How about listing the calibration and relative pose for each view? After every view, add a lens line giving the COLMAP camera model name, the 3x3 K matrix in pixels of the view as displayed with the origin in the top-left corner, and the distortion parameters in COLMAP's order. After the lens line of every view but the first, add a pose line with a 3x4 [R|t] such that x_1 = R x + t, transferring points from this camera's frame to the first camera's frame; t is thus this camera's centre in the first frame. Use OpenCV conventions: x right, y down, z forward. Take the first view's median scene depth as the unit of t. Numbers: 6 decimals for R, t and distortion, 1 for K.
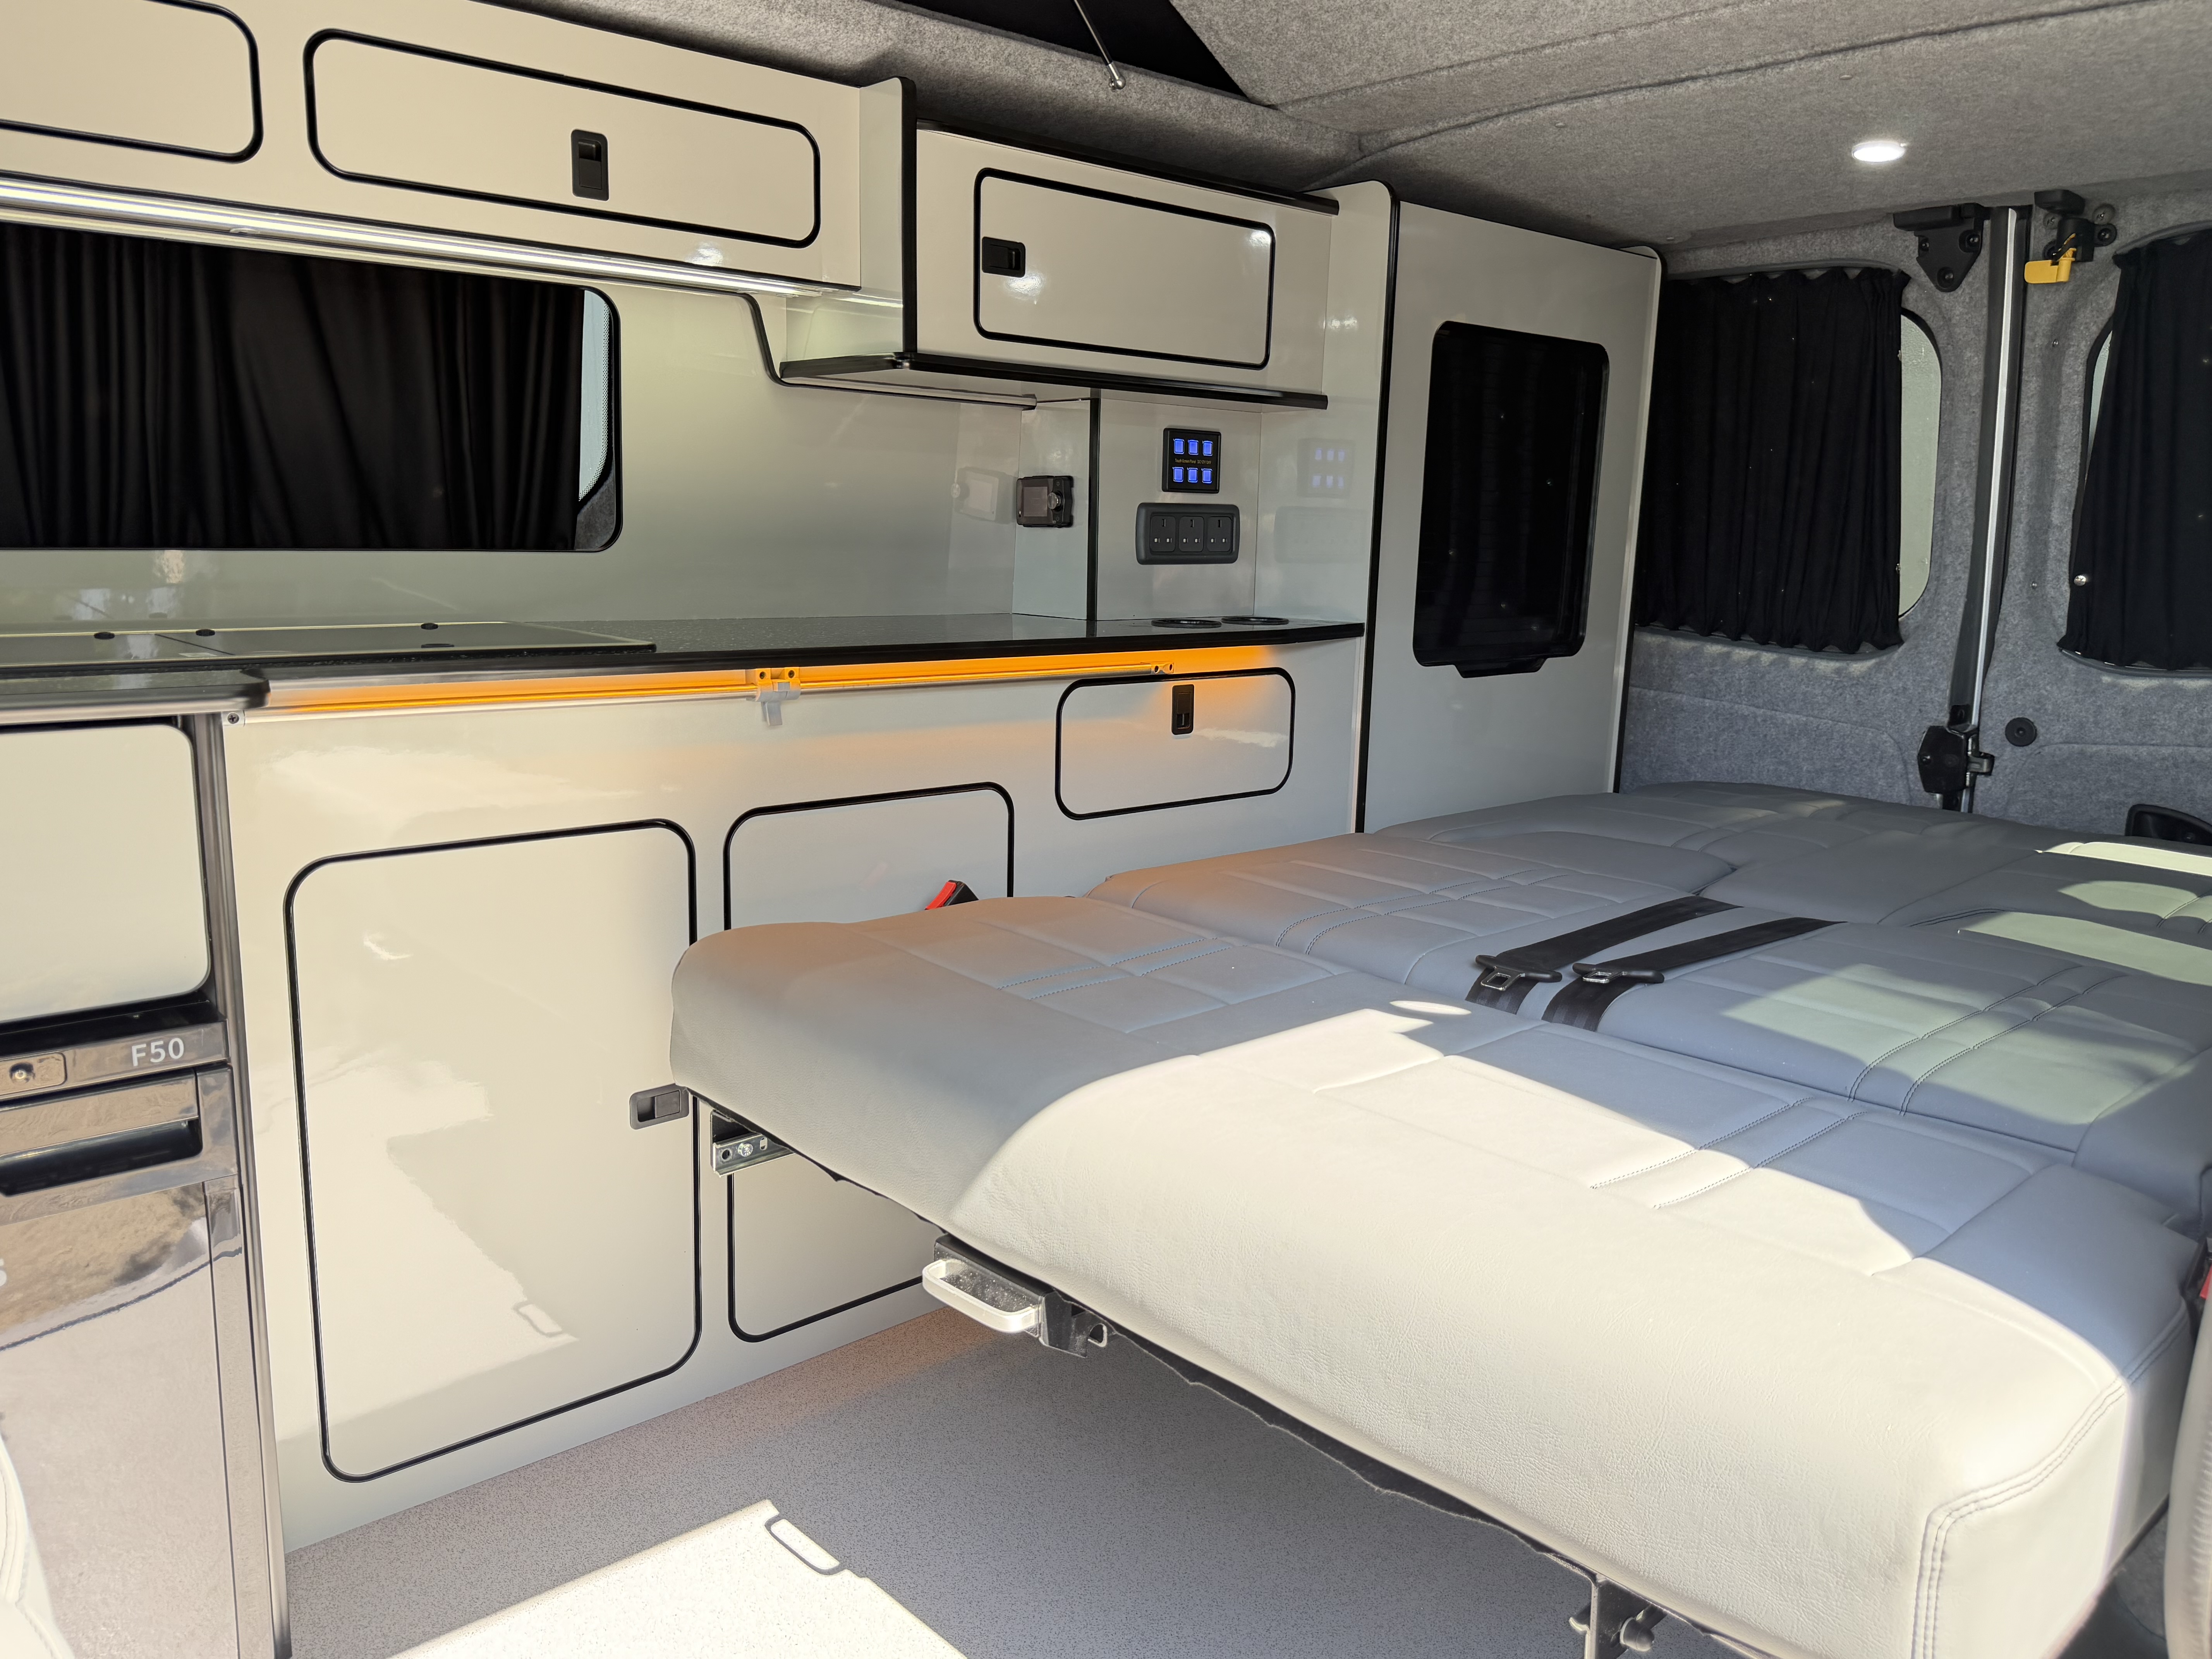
lens RADIAL K [[1653.8, 0, 1103.8], [0, 1653.8, 821.7], [0, 0, 1]] dist [0.062227, -0.082231]
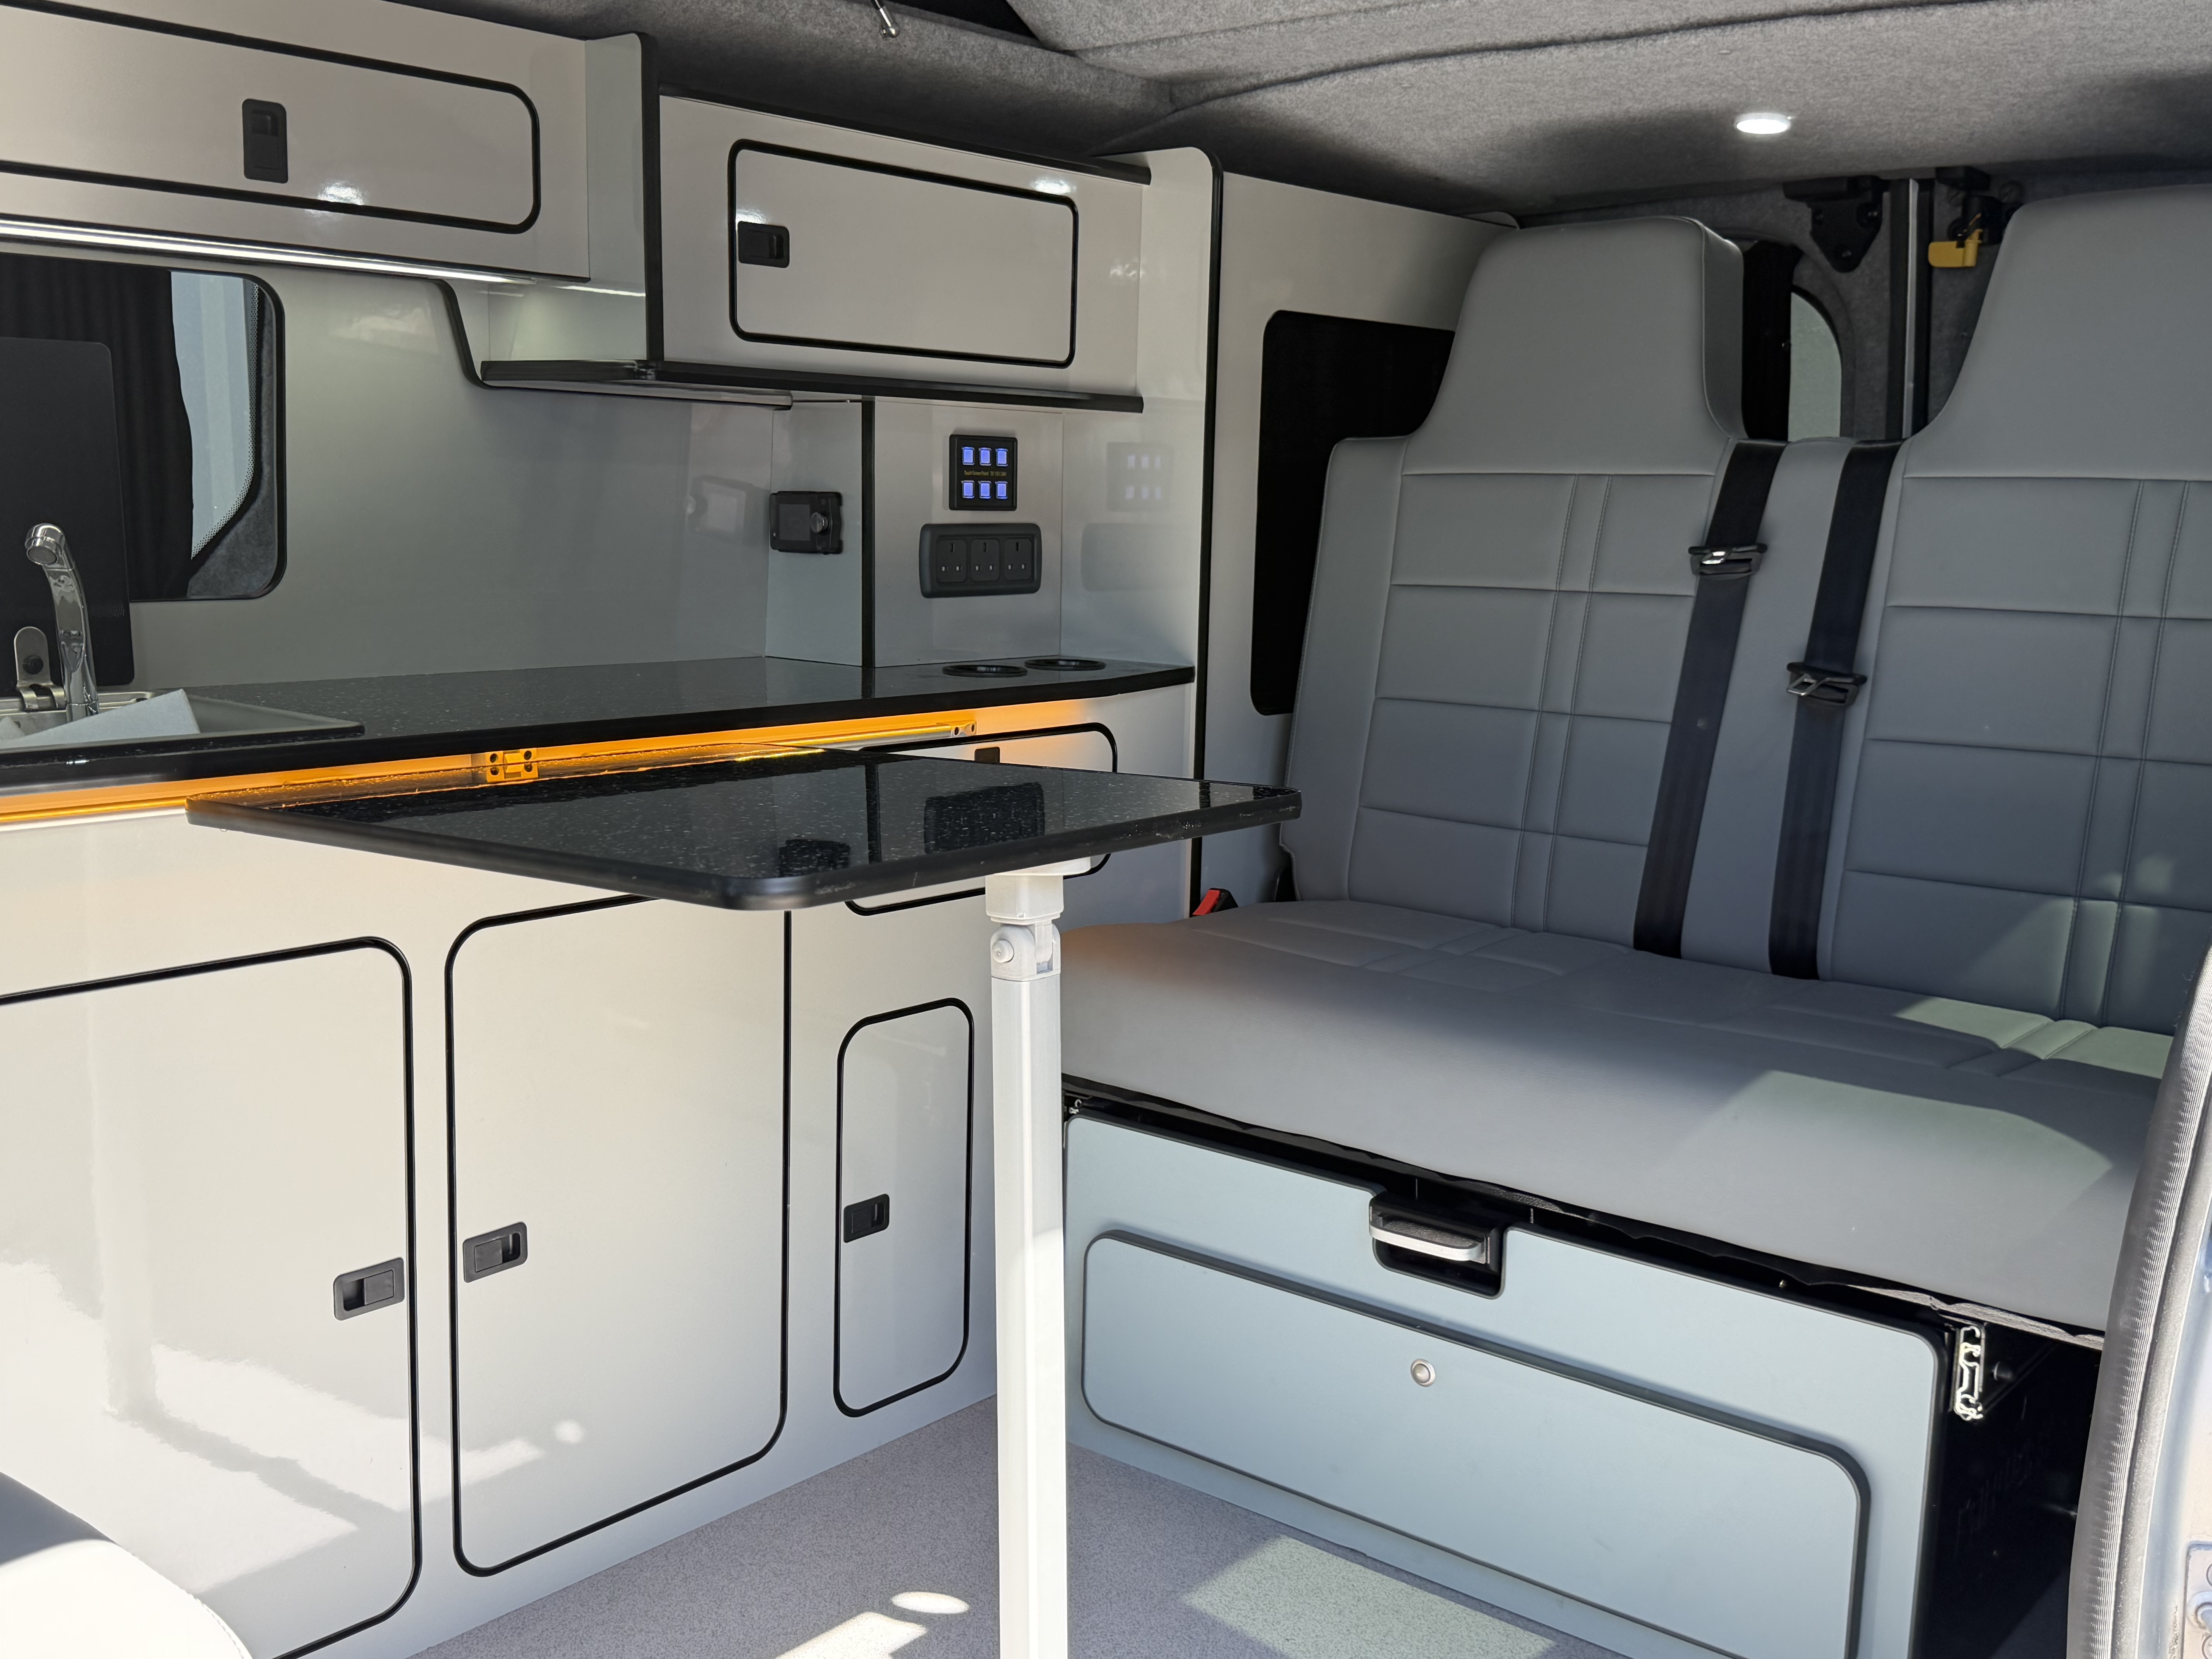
lens RADIAL K [[2198.3, 0, 1106.7], [0, 2198.3, 817.6], [0, 0, 1]] dist [0.085870, 0.000000]
pose [[0.991189, -0.020845, 0.130804, -0.034873], [0.024148, 0.999427, -0.023720, -0.018270], [-0.130234, 0.026669, 0.991124, -0.097871]]
